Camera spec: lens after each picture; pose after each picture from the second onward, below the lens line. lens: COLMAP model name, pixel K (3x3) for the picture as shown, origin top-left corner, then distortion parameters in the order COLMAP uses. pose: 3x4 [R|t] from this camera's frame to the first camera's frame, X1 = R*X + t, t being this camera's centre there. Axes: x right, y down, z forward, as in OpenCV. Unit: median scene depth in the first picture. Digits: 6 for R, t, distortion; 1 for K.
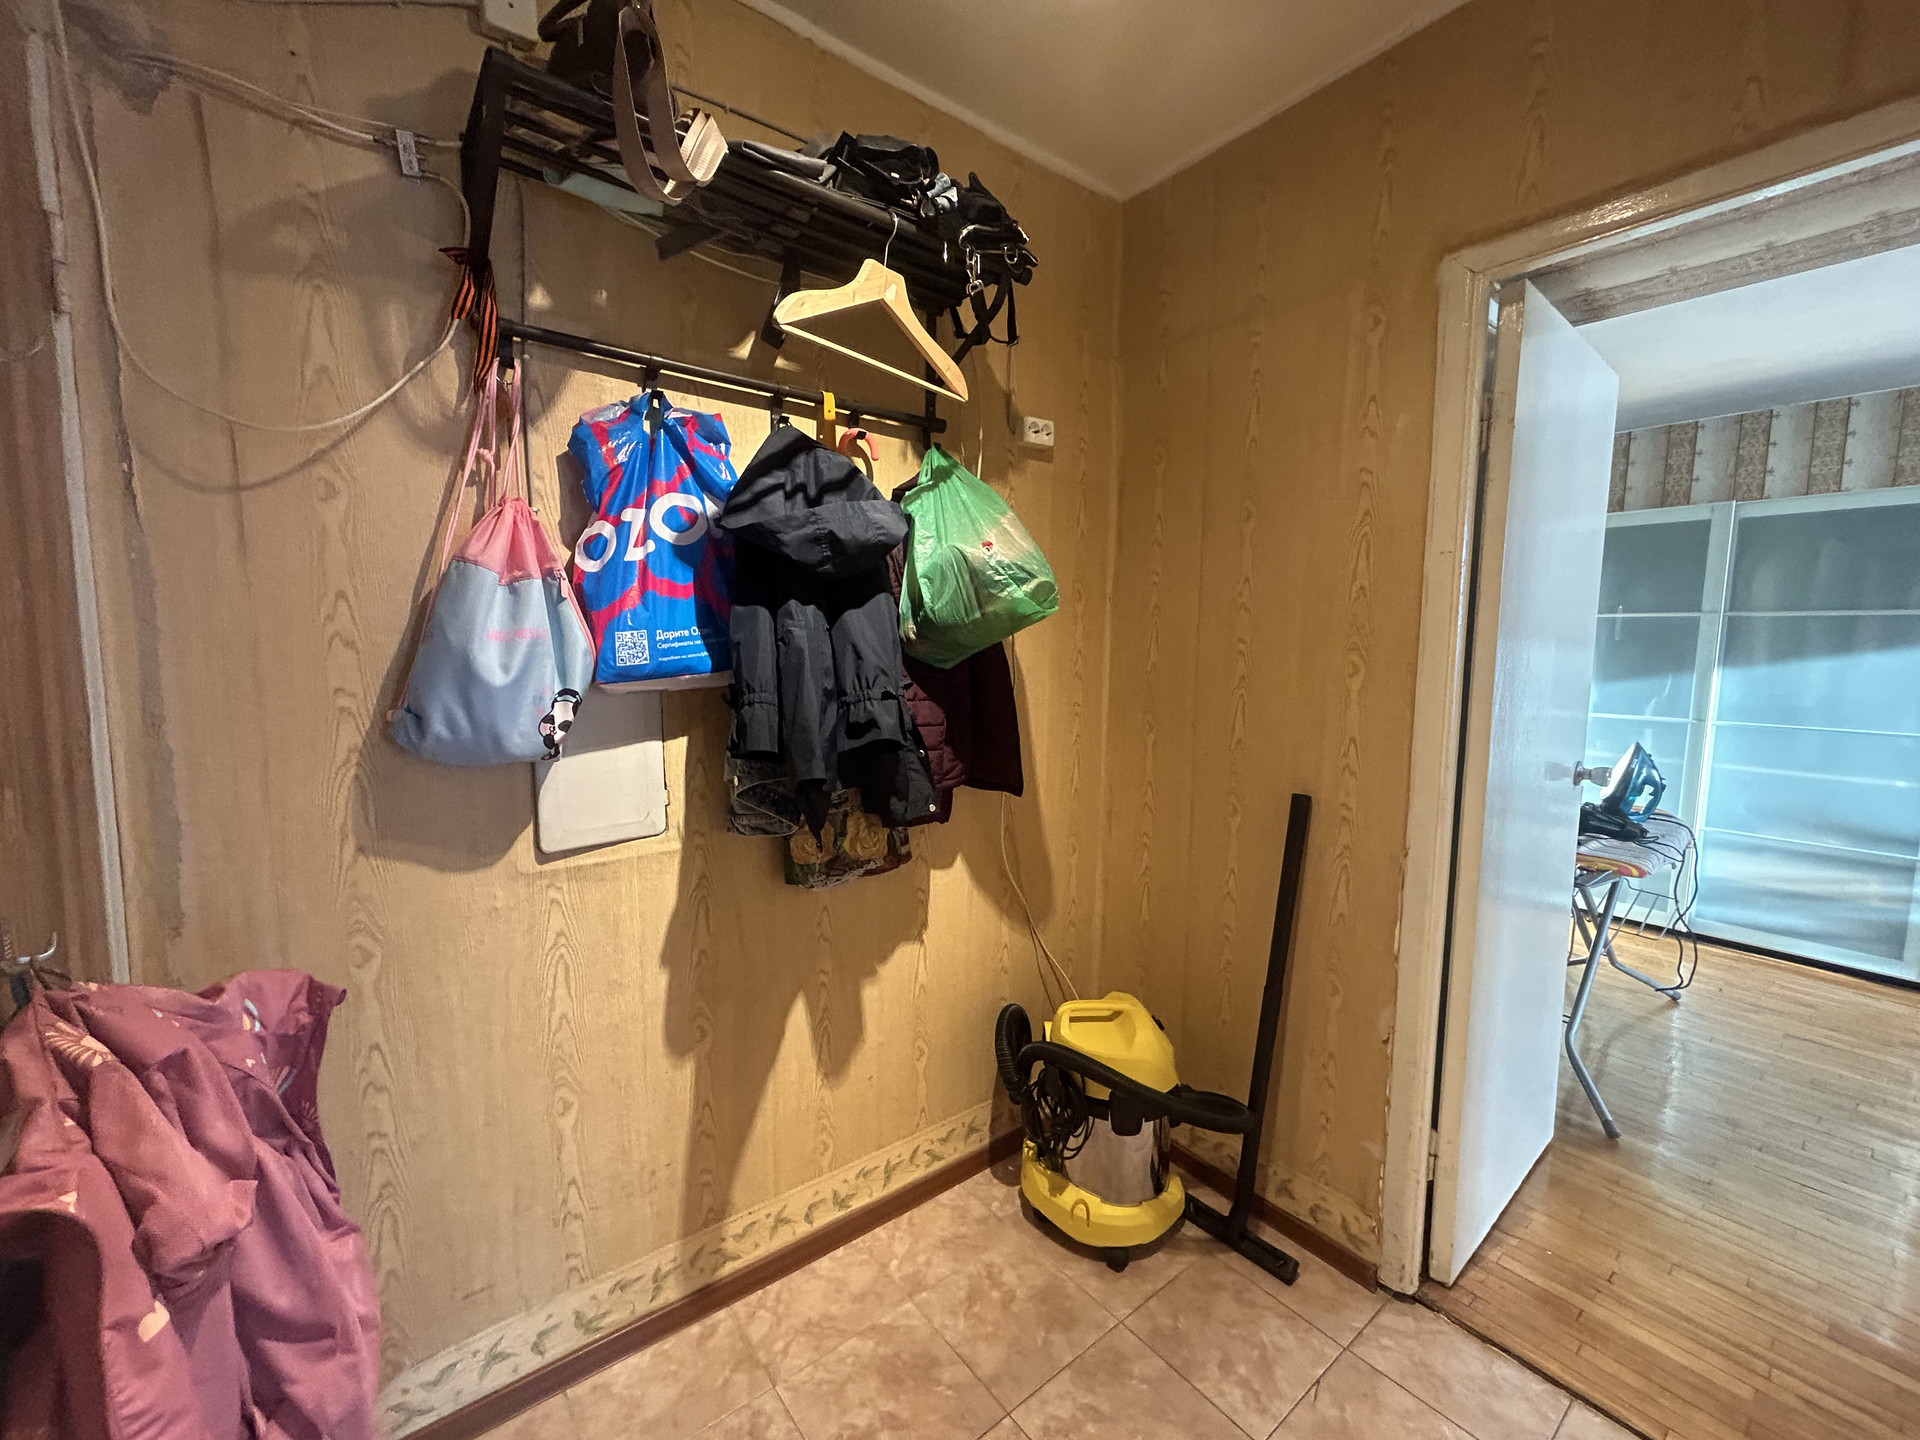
lens RADIAL K [[778.9, 0, 956.8], [0, 778.9, 717.1], [0, 0, 1]] dist [-0.002466, 0.001558]
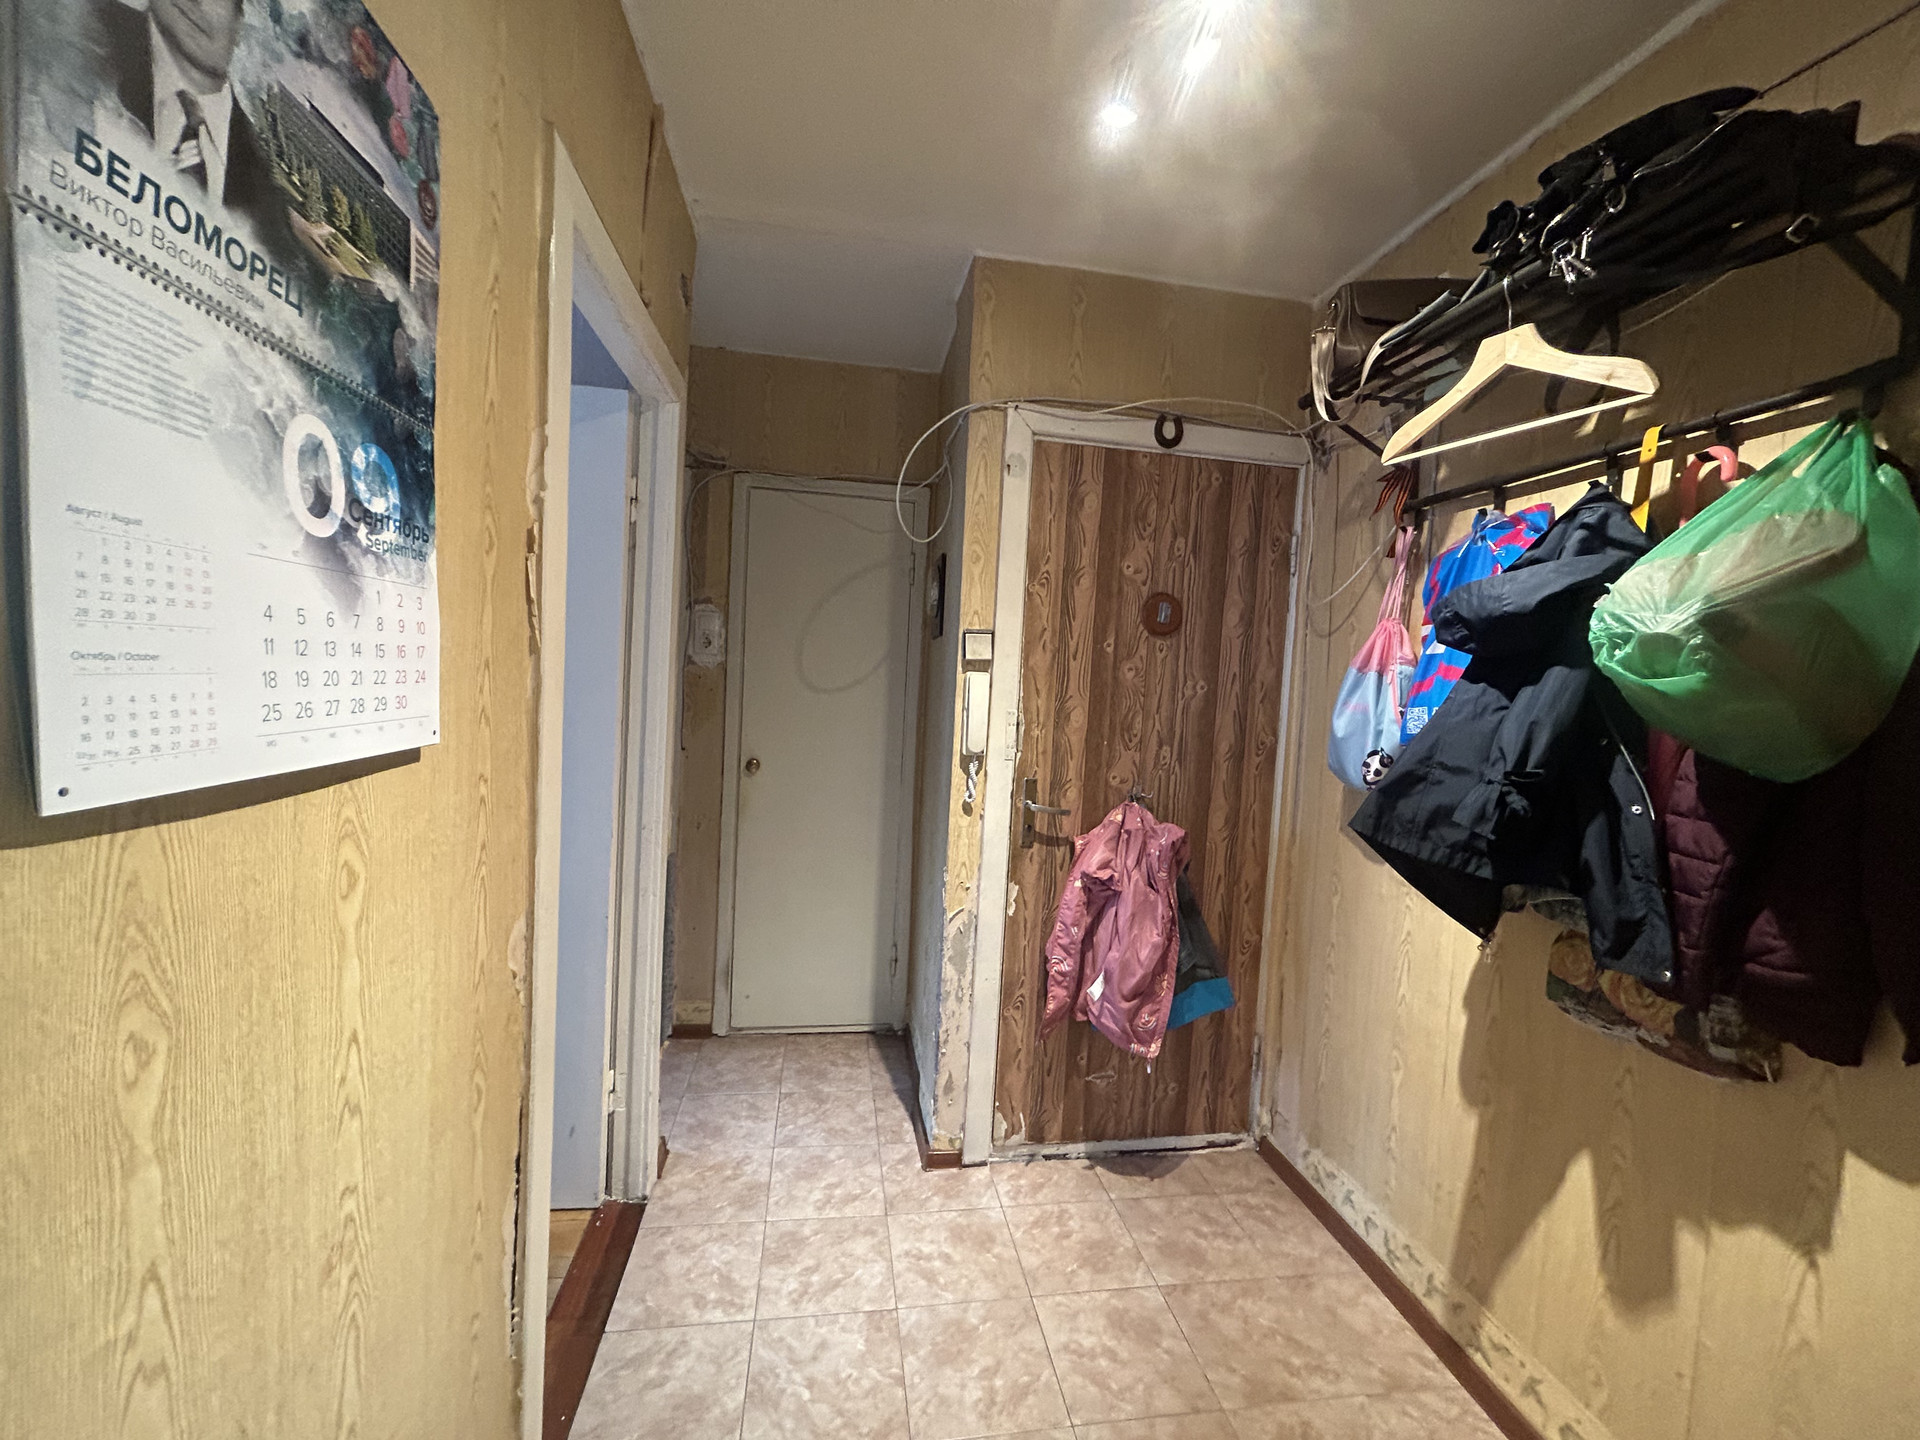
lens RADIAL K [[778.9, 0, 956.8], [0, 778.9, 717.1], [0, 0, 1]] dist [-0.002466, 0.001558]
pose [[-0.484196, 0.006632, -0.874935, 0.932659], [-0.137672, 0.986938, 0.083670, -0.083755], [0.864061, 0.160967, -0.476958, 0.821895]]
